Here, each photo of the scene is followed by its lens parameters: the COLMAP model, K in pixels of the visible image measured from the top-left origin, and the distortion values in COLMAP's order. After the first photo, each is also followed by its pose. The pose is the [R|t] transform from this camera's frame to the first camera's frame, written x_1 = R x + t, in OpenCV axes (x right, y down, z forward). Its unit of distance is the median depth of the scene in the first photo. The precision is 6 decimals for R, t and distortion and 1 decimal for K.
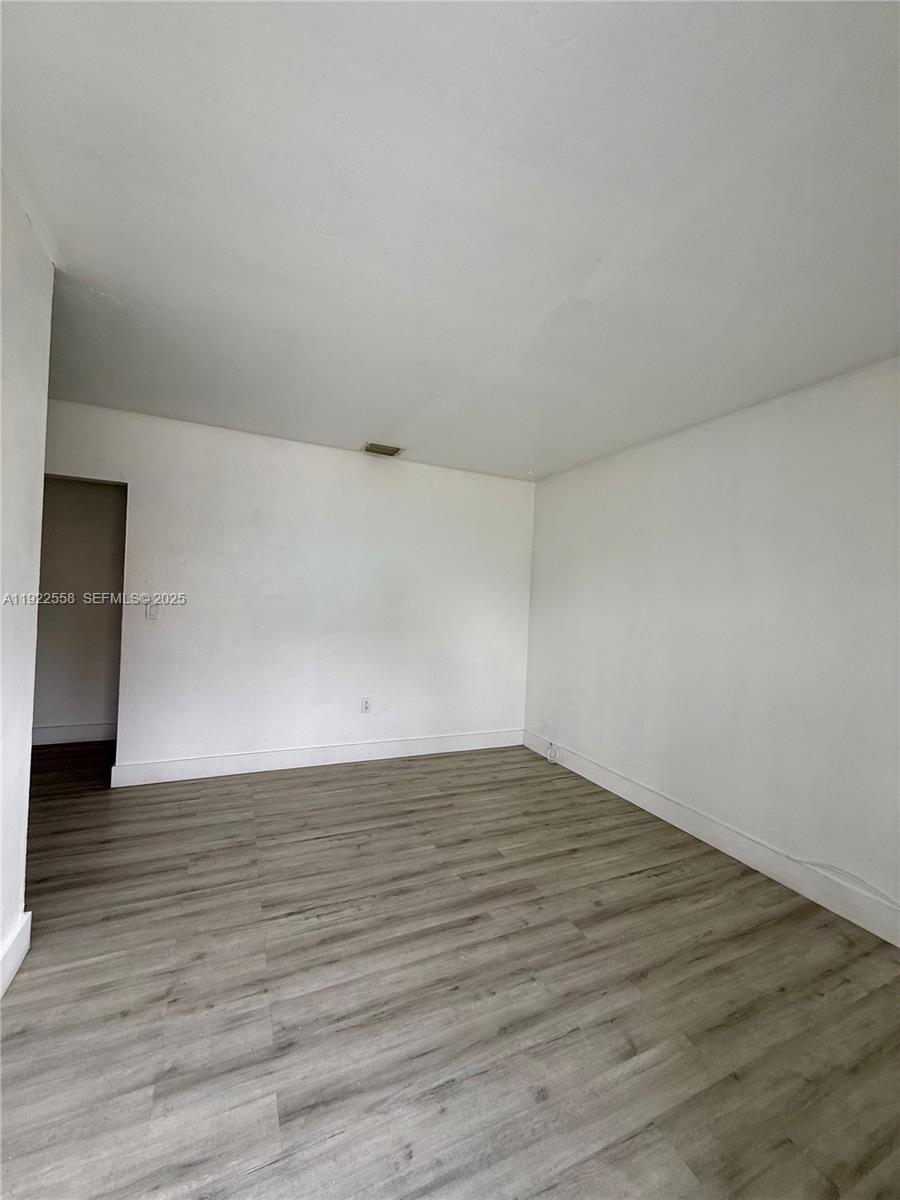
lens RADIAL K [[477.0, 0, 451.1], [0, 477.0, 596.8], [0, 0, 1]] dist [0.001146, -0.000046]
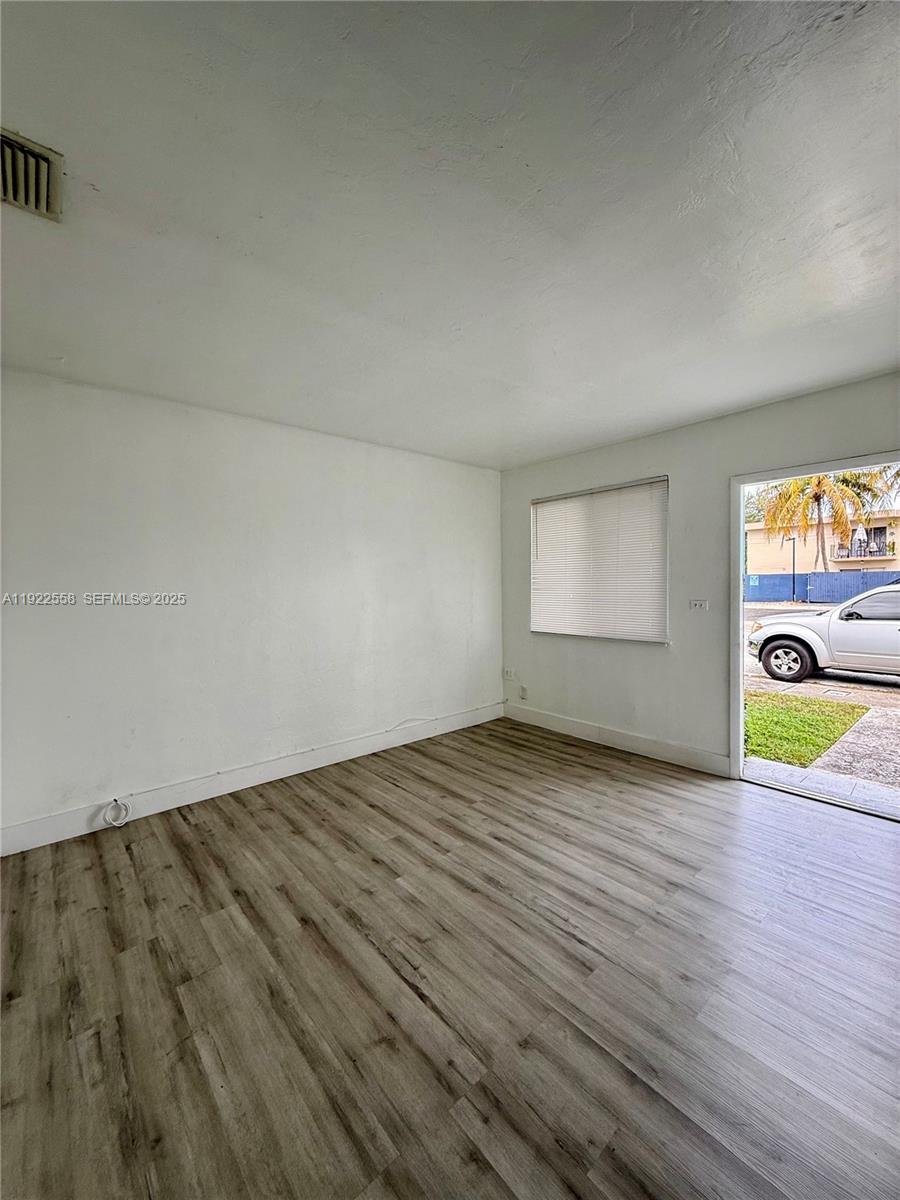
lens RADIAL K [[477.0, 0, 446.8], [0, 477.0, 593.0], [0, 0, 1]] dist [0.001146, -0.000046]
pose [[-0.275945, -0.057547, 0.959449, -0.971439], [-0.002522, 0.998246, 0.059149, -0.038884], [-0.961170, 0.013902, -0.275606, 1.317727]]
